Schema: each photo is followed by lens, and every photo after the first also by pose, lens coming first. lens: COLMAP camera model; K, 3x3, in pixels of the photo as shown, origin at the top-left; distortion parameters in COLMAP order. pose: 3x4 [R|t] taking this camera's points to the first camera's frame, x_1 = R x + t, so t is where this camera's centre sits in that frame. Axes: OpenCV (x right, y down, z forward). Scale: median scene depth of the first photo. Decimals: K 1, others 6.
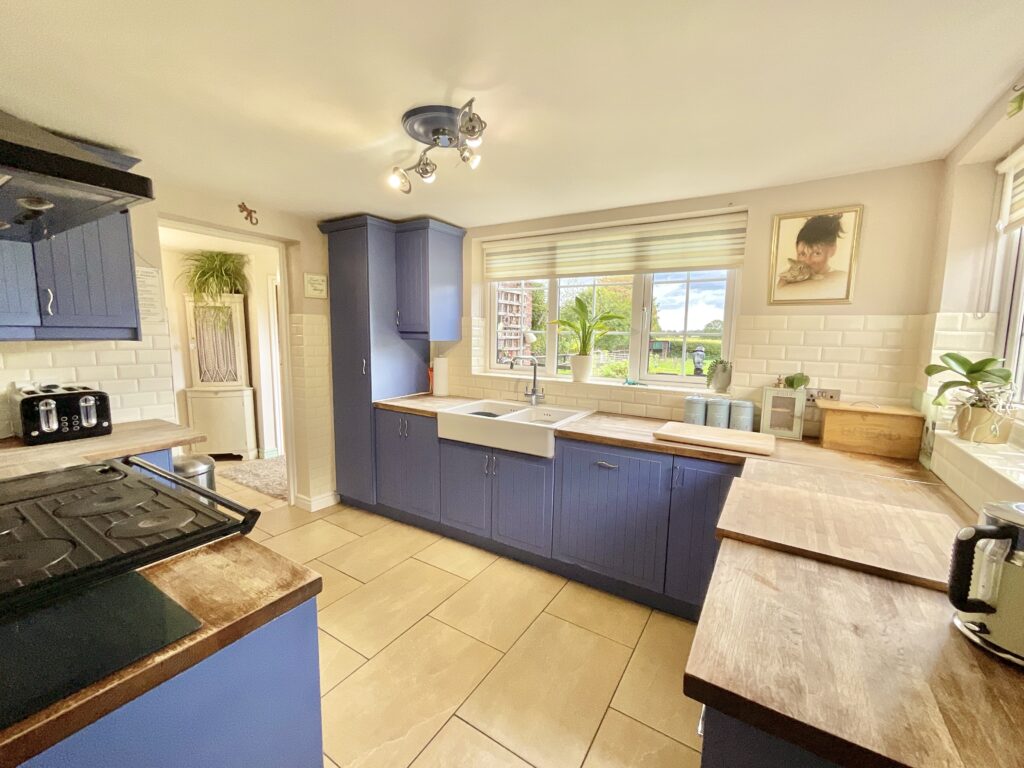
lens RADIAL K [[416.3, 0, 512.0], [0, 416.3, 384.0], [0, 0, 1]] dist [-0.002361, -0.000046]
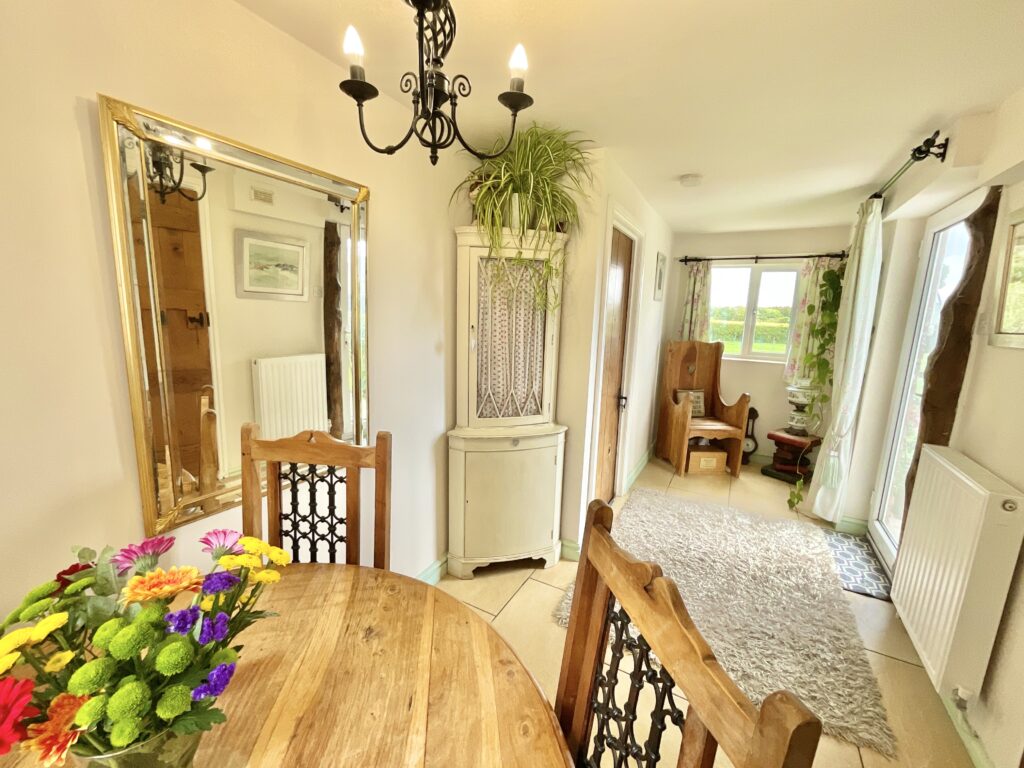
lens RADIAL K [[416.3, 0, 512.0], [0, 416.3, 384.0], [0, 0, 1]] dist [-0.002361, -0.000046]
pose [[0.998624, 0.006702, 0.052014, -0.734170], [-0.009407, 0.998606, 0.051939, -0.069209], [-0.051593, -0.052357, 0.997295, 0.520619]]
